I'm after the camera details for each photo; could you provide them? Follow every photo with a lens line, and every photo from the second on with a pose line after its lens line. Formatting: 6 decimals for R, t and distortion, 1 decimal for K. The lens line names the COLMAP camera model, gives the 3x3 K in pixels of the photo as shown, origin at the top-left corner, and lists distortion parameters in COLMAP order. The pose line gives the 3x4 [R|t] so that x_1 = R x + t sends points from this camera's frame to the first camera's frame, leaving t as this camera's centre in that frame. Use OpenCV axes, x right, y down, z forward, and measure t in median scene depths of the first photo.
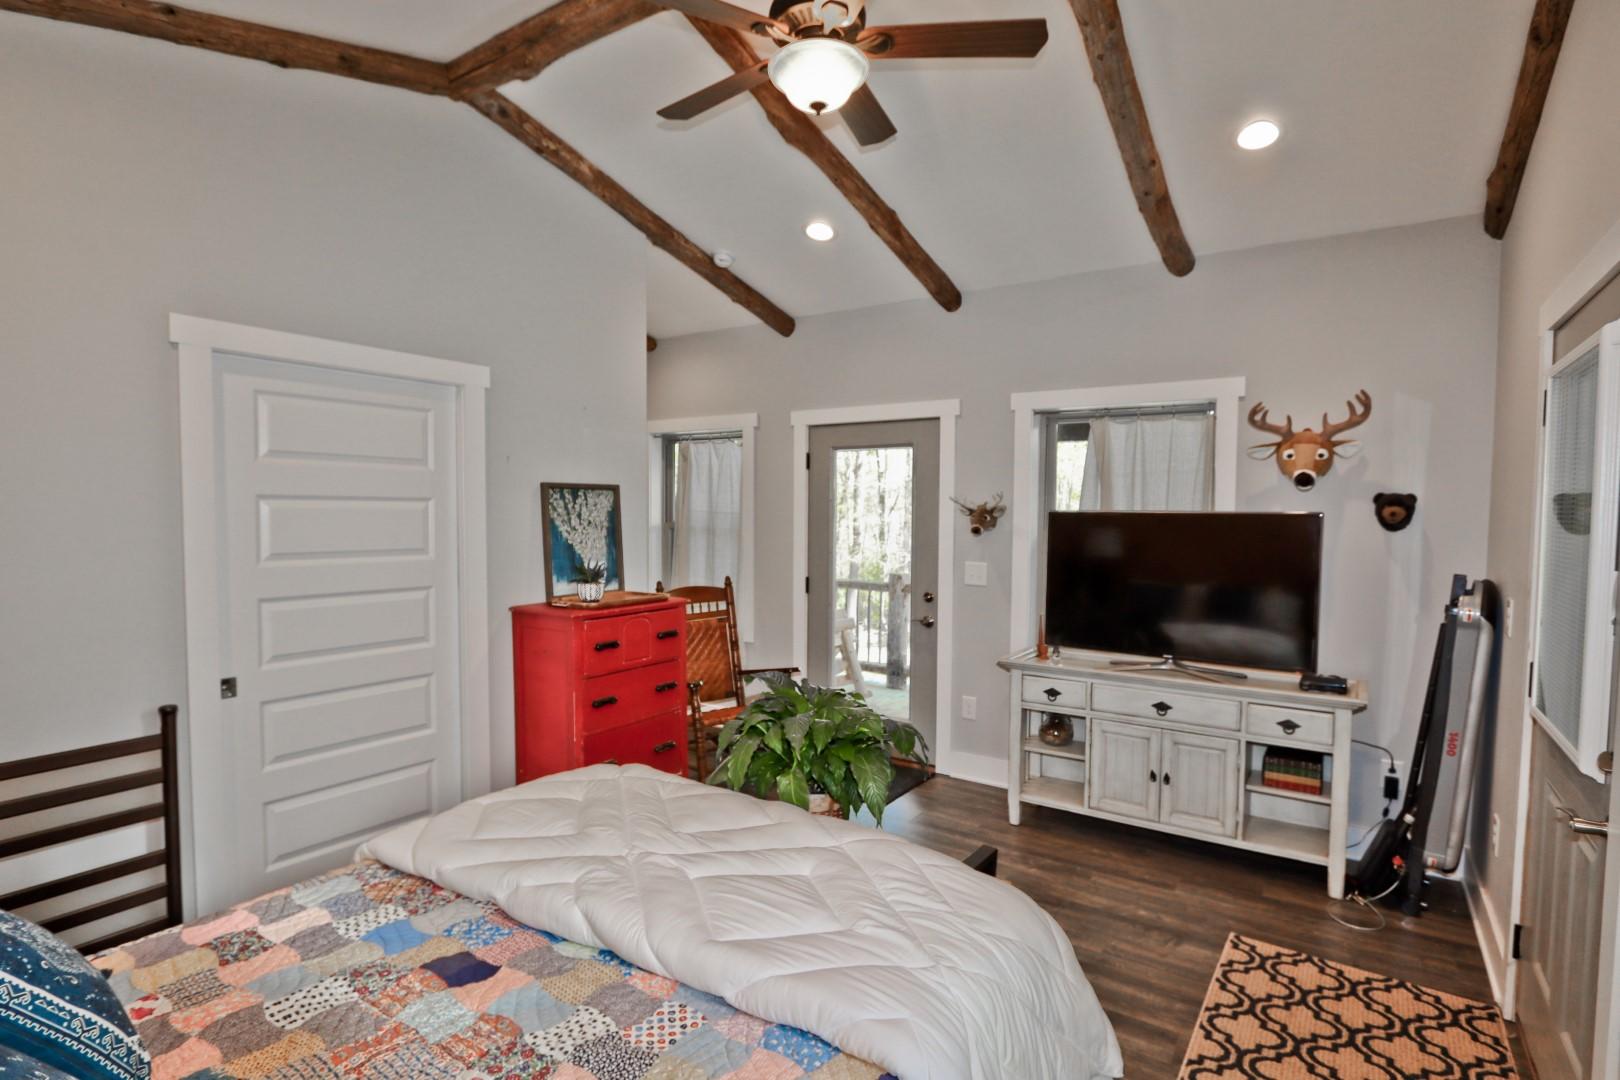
lens RADIAL K [[785.3, 0, 808.7], [0, 785.3, 547.1], [0, 0, 1]] dist [-0.010291, -0.000276]
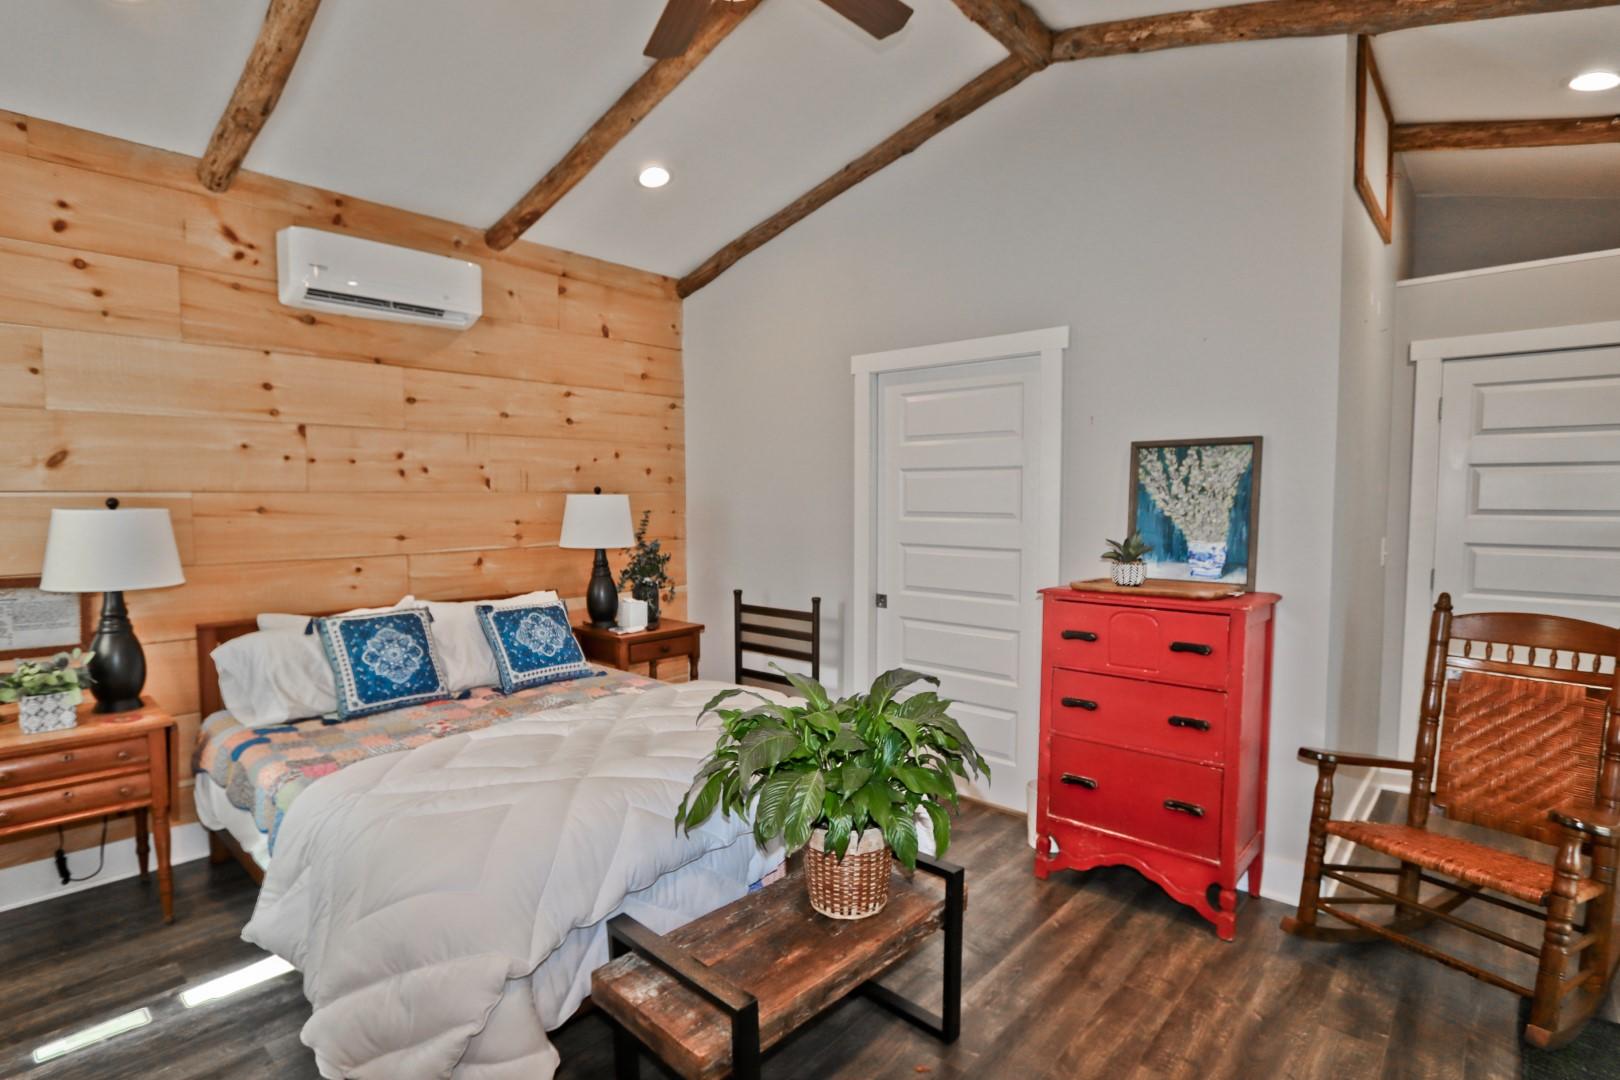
lens RADIAL K [[785.3, 0, 808.7], [0, 785.3, 547.1], [0, 0, 1]] dist [-0.010291, -0.000276]
pose [[-0.111565, 0.054143, -0.992281, 0.533727], [-0.049017, 0.996999, 0.059912, -0.002634], [0.992548, 0.055323, -0.108576, 0.731889]]
